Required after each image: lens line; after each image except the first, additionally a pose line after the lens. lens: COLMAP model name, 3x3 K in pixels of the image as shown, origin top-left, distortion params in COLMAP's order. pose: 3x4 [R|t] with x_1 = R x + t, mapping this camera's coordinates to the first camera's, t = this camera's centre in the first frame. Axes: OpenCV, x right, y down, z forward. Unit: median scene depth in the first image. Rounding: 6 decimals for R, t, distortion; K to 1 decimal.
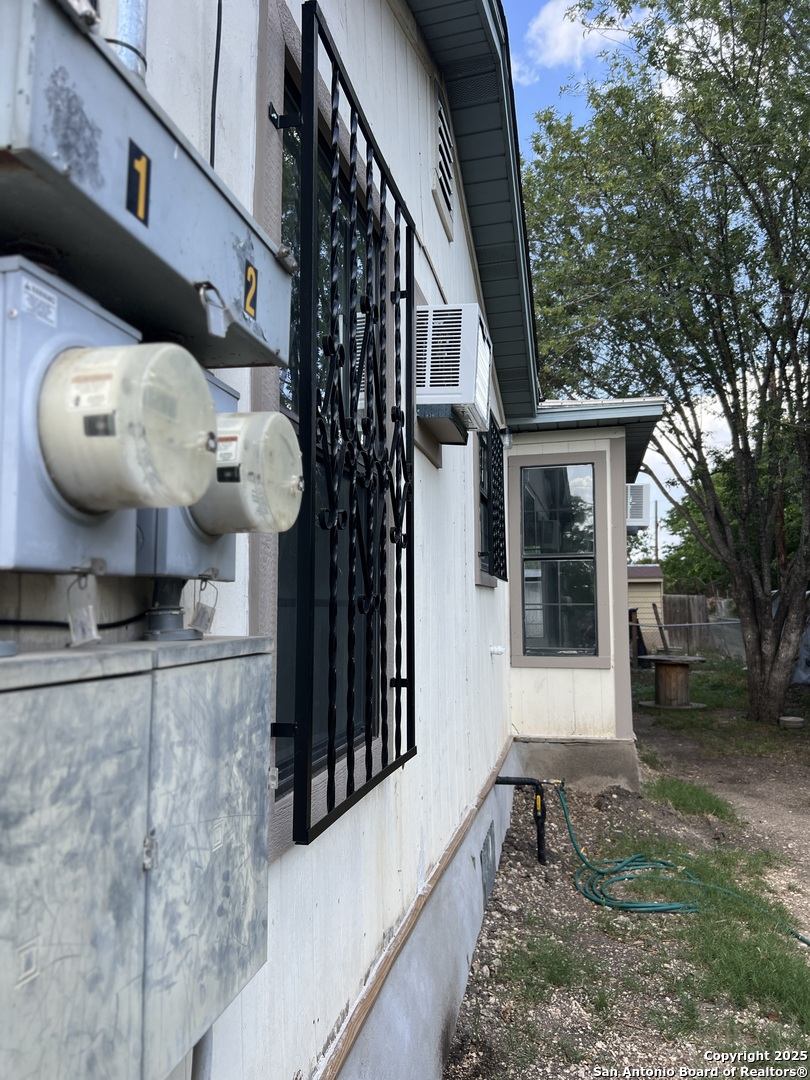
lens RADIAL K [[822.3, 0, 405.0], [0, 822.3, 540.0], [0, 0, 1]] dist [0.014634, -0.004462]
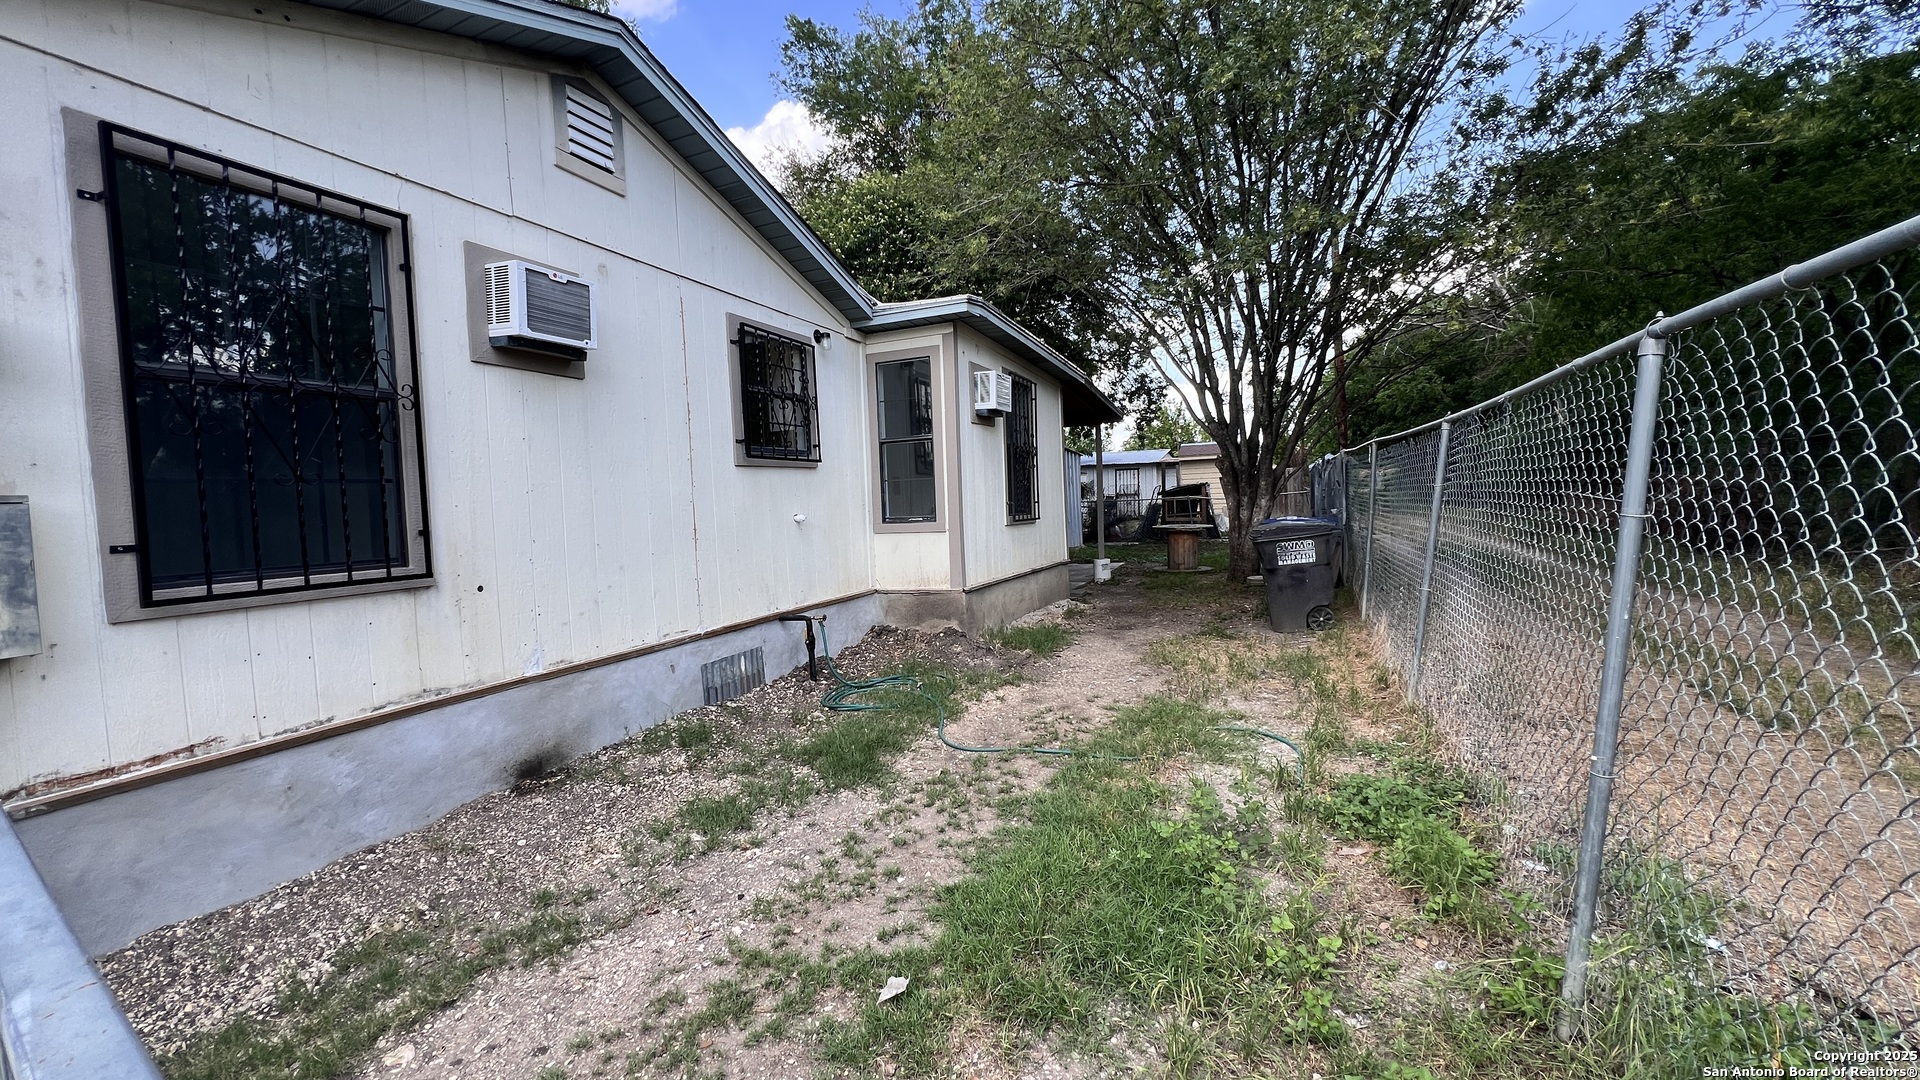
lens RADIAL K [[763.8, 0, 960.0], [0, 763.8, 540.0], [0, 0, 1]] dist [0.002637, 0.000277]
pose [[0.985351, -0.025214, -0.168662, 0.463938], [0.049011, 0.989155, 0.138459, 0.016139], [0.163342, -0.144697, 0.975901, -0.078195]]
